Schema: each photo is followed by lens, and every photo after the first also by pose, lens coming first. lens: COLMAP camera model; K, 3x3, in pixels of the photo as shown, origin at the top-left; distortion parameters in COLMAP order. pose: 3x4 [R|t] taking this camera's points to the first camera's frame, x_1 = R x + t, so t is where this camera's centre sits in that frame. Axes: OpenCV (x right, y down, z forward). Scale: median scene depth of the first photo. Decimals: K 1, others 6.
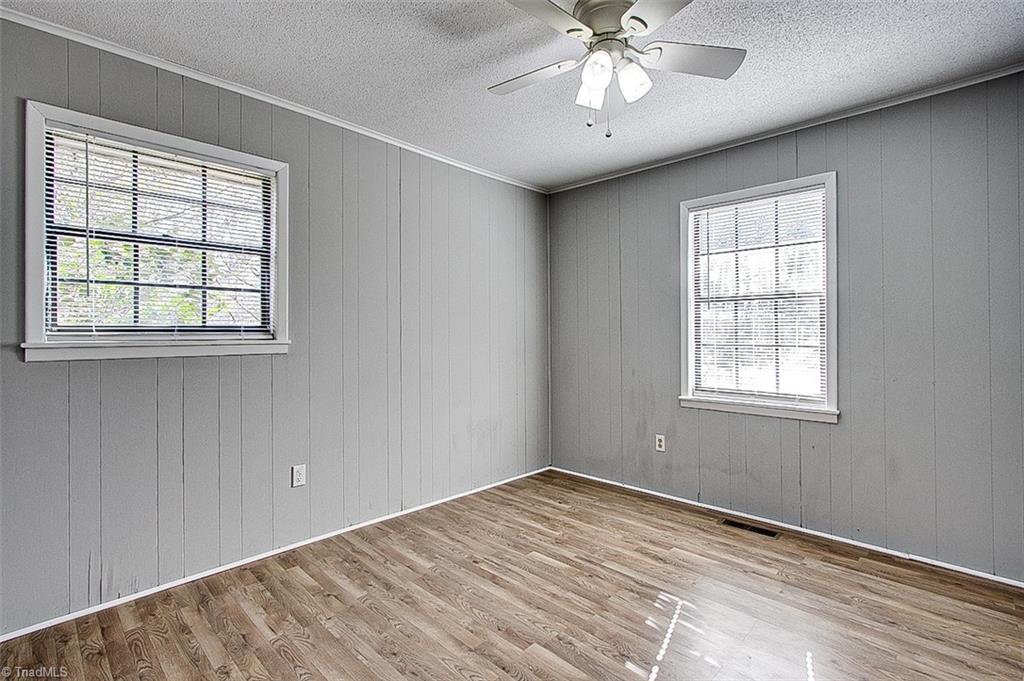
lens RADIAL K [[482.5, 0, 517.4], [0, 482.5, 327.6], [0, 0, 1]] dist [0.002541, 0.000306]
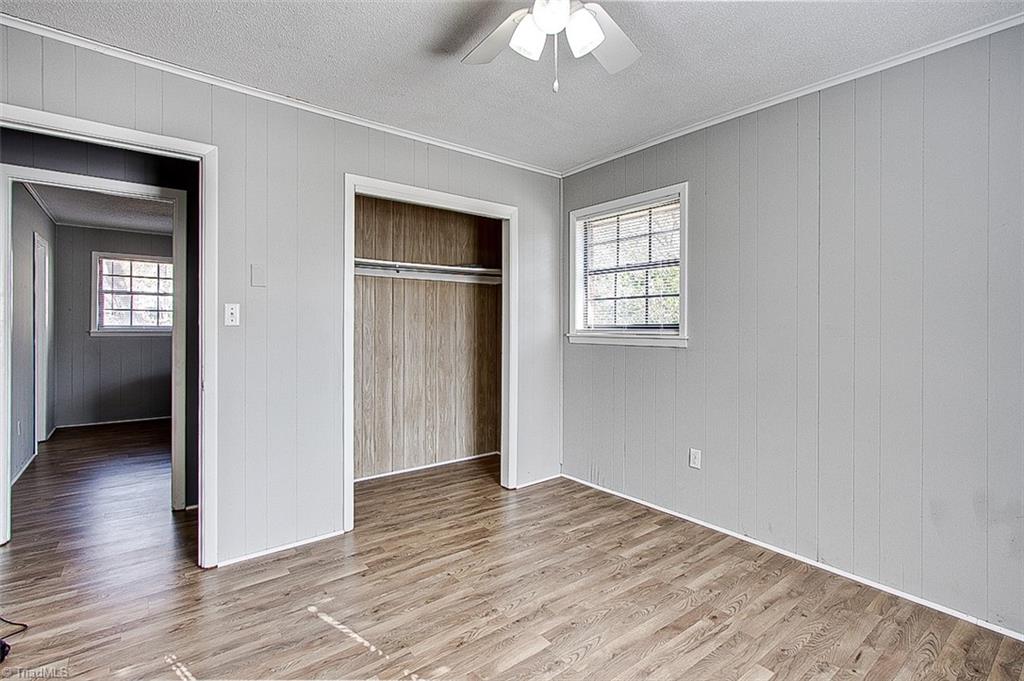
lens RADIAL K [[499.2, 0, 509.5], [0, 499.2, 328.2], [0, 0, 1]] dist [-0.000598, -0.000085]
pose [[-0.156927, 0.004370, -0.987600, 0.825799], [0.003200, 0.999987, 0.003916, 0.000787], [0.987605, -0.002546, -0.156939, 0.840731]]
